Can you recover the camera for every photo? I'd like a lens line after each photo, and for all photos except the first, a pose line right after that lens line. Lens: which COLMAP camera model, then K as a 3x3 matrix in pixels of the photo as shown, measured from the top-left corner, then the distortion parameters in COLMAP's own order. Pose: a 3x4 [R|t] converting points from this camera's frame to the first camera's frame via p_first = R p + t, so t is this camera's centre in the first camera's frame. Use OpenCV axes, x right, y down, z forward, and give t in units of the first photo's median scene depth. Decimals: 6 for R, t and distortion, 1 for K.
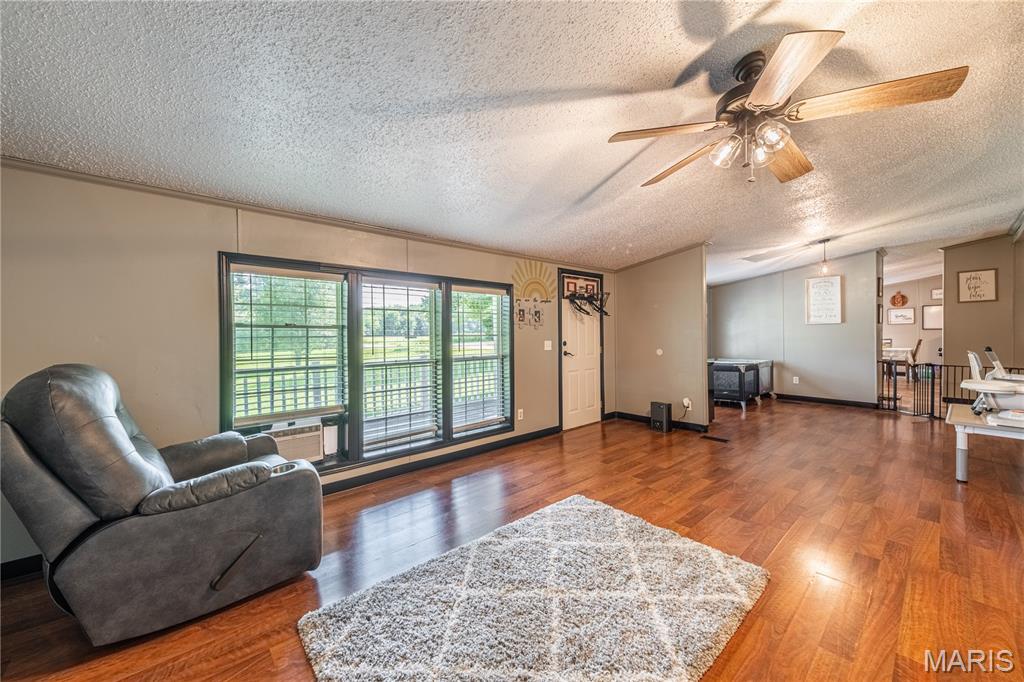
lens RADIAL K [[380.9, 0, 511.6], [0, 380.9, 337.7], [0, 0, 1]] dist [0.010326, -0.000218]
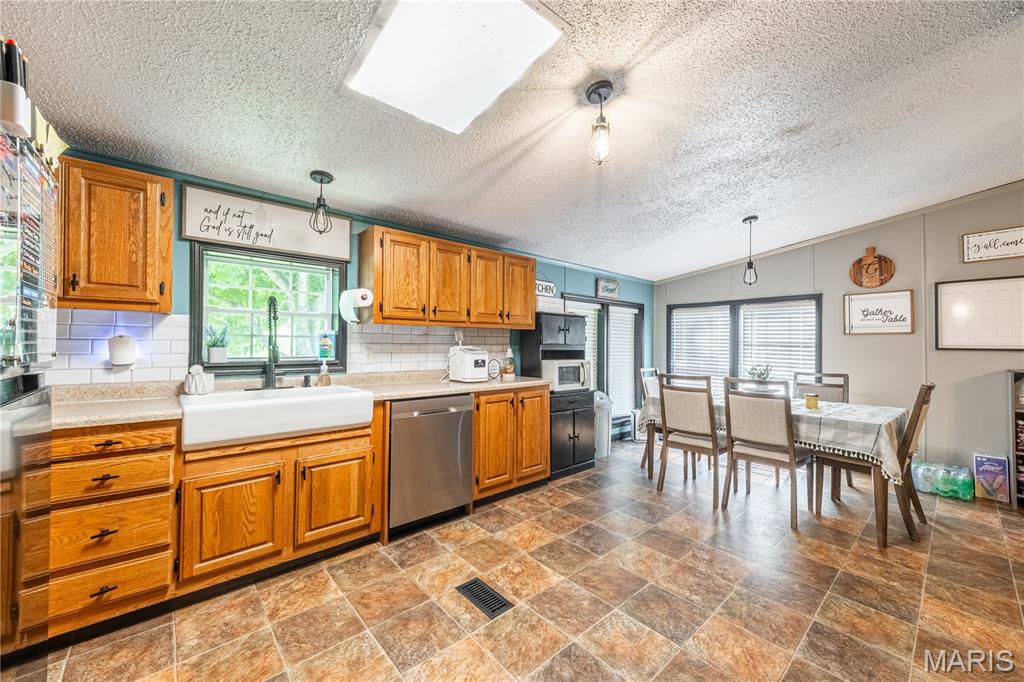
lens RADIAL K [[388.3, 0, 510.8], [0, 388.3, 338.4], [0, 0, 1]] dist [0.021478, -0.007719]
pose [[0.999713, 0.023164, -0.006050, 1.466960], [-0.023330, 0.999311, -0.028870, -0.027953], [0.005377, 0.029003, 0.999565, 1.375356]]
